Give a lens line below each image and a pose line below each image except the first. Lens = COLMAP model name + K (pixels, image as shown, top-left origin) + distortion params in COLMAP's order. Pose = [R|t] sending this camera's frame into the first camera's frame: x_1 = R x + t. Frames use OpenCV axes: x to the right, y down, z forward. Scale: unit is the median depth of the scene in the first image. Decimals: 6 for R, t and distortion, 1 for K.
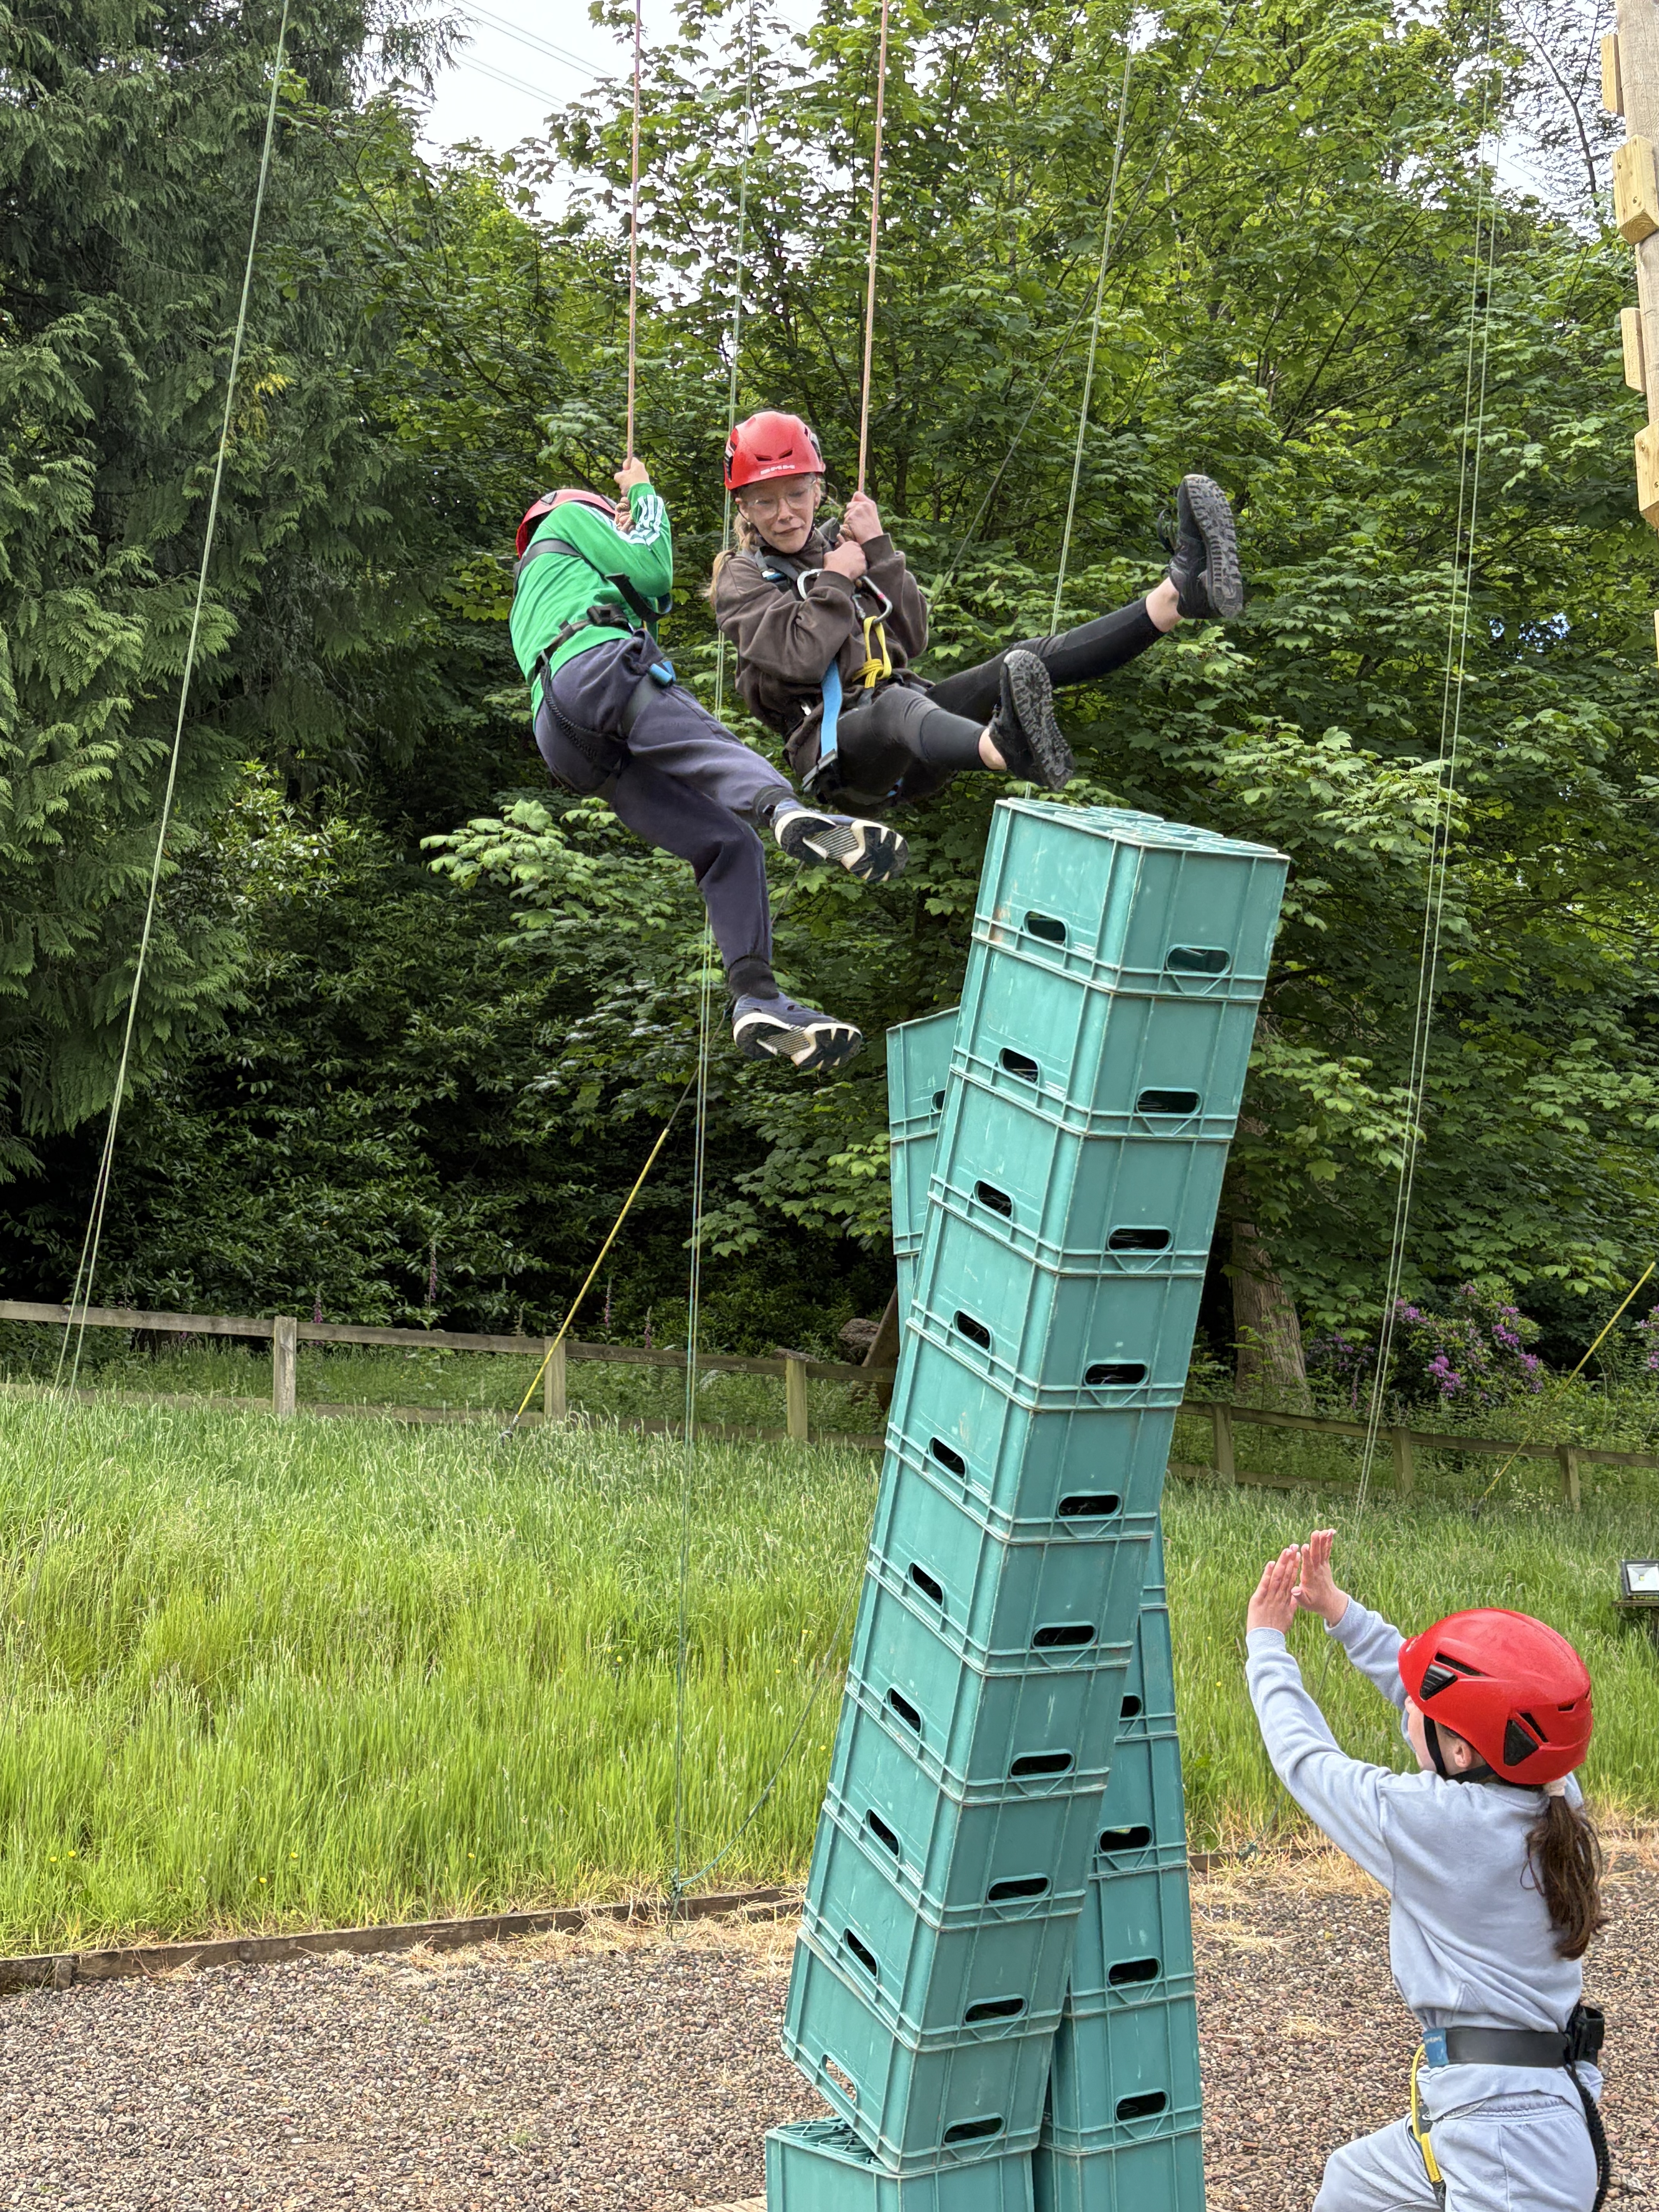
lens RADIAL K [[2469.1, 0, 838.3], [0, 2469.1, 1106.3], [0, 0, 1]] dist [-0.002465, 0.000000]
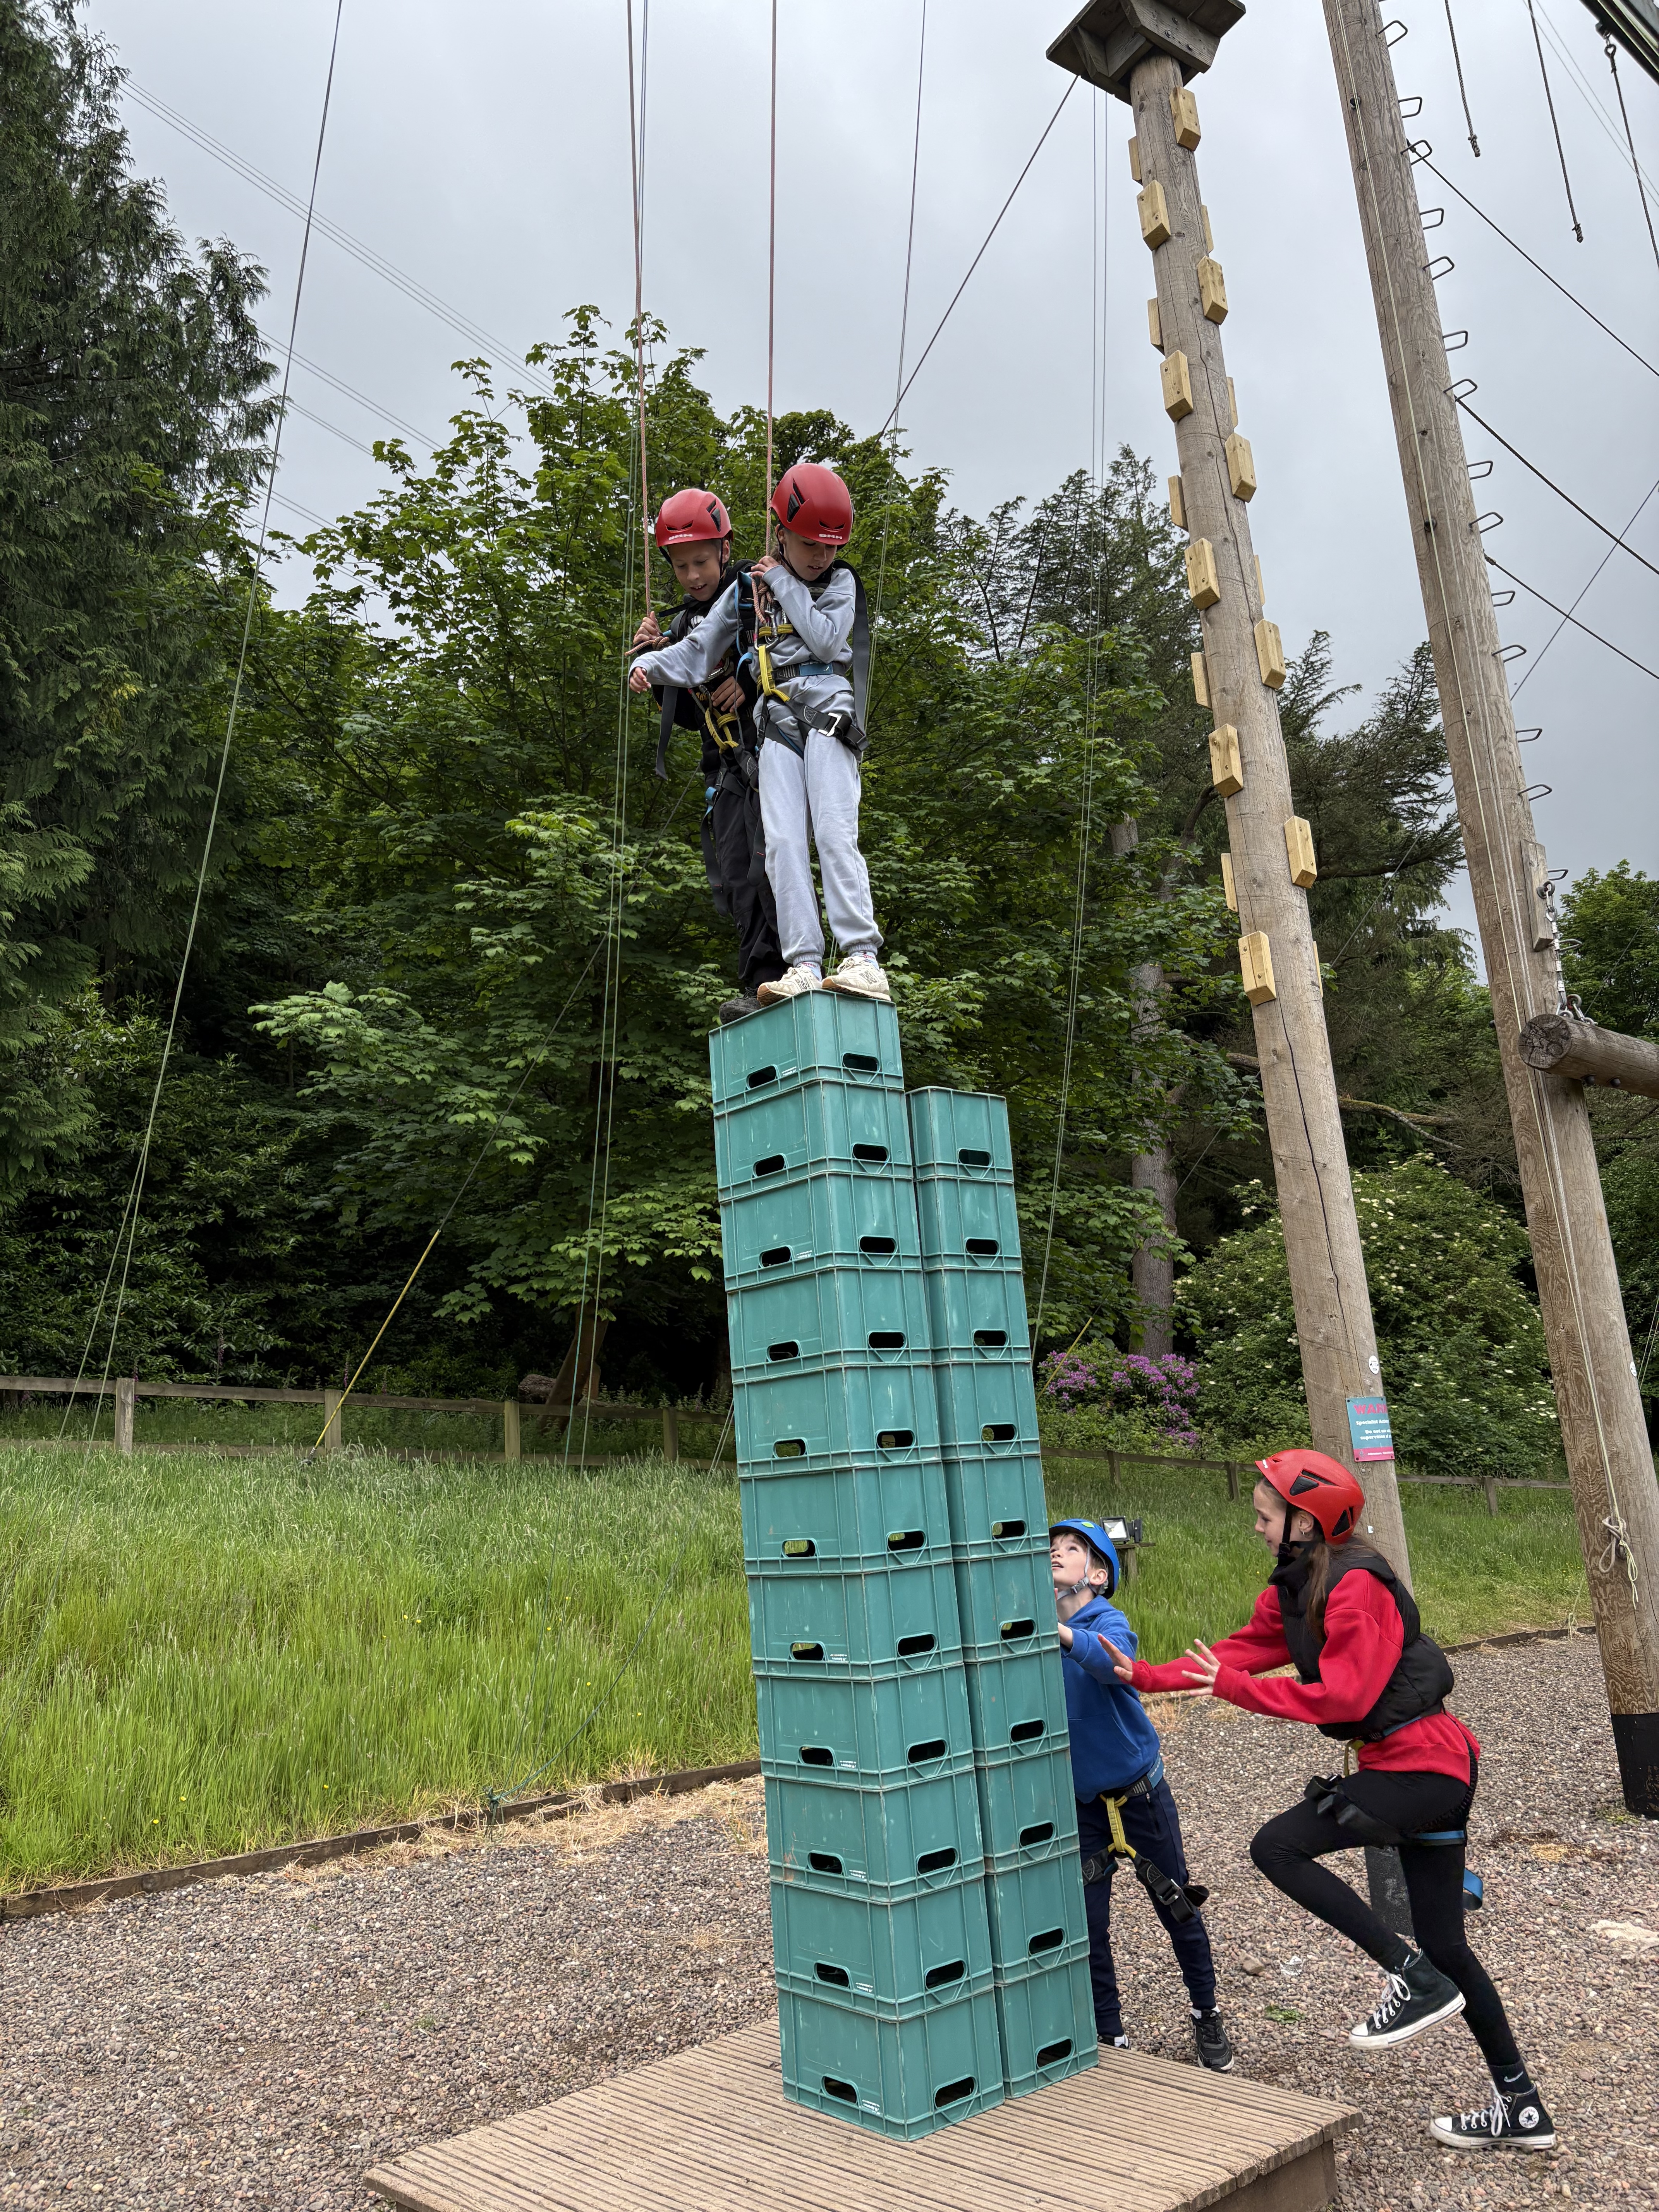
lens RADIAL K [[1646.4, 0, 825.7], [0, 1646.4, 1102.5], [0, 0, 1]] dist [0.048004, -0.043607]
pose [[0.977732, 0.009446, 0.209644, -0.043641], [0.006967, 0.996975, -0.077412, 0.009310], [-0.209741, 0.077149, 0.974708, 0.040860]]
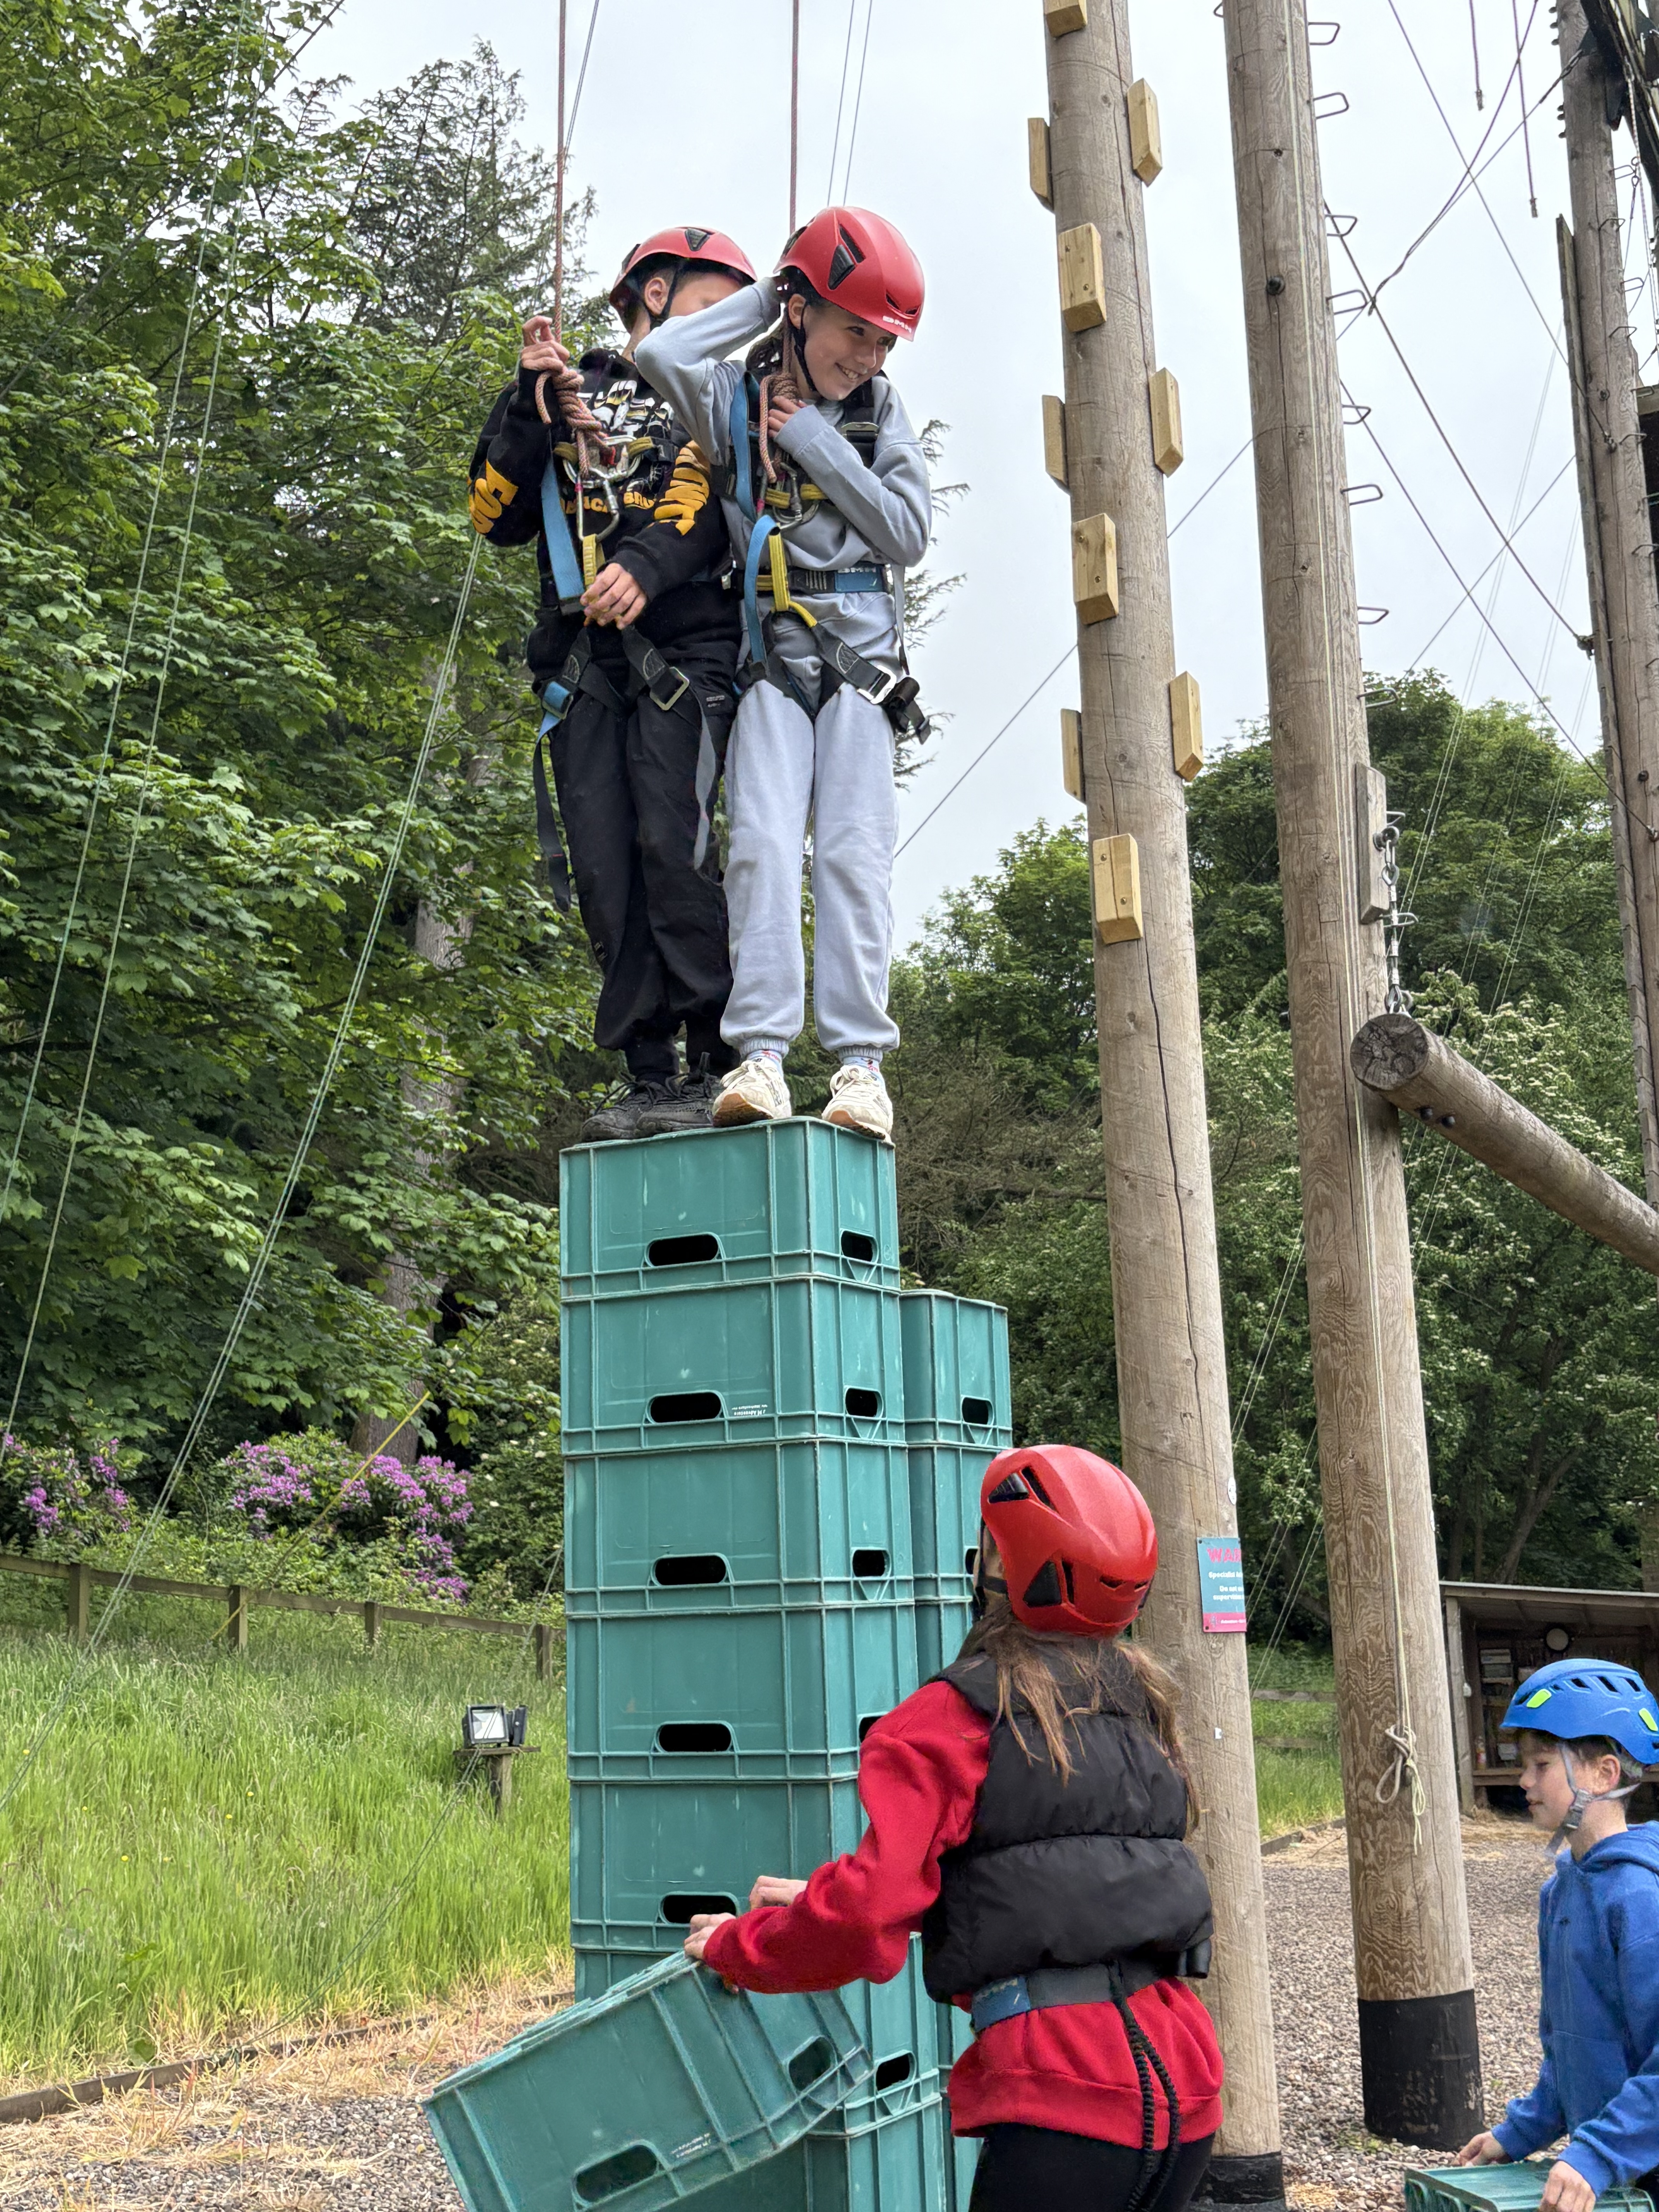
lens RADIAL K [[2566.1, 0, 842.0], [0, 2566.1, 1103.2], [0, 0, 1]] dist [0.051666, 0.000000]
pose [[0.815862, 0.119037, 0.565861, -0.121143], [-0.089720, 0.992790, -0.079489, 0.017668], [-0.571244, 0.014084, 0.820660, 0.091986]]
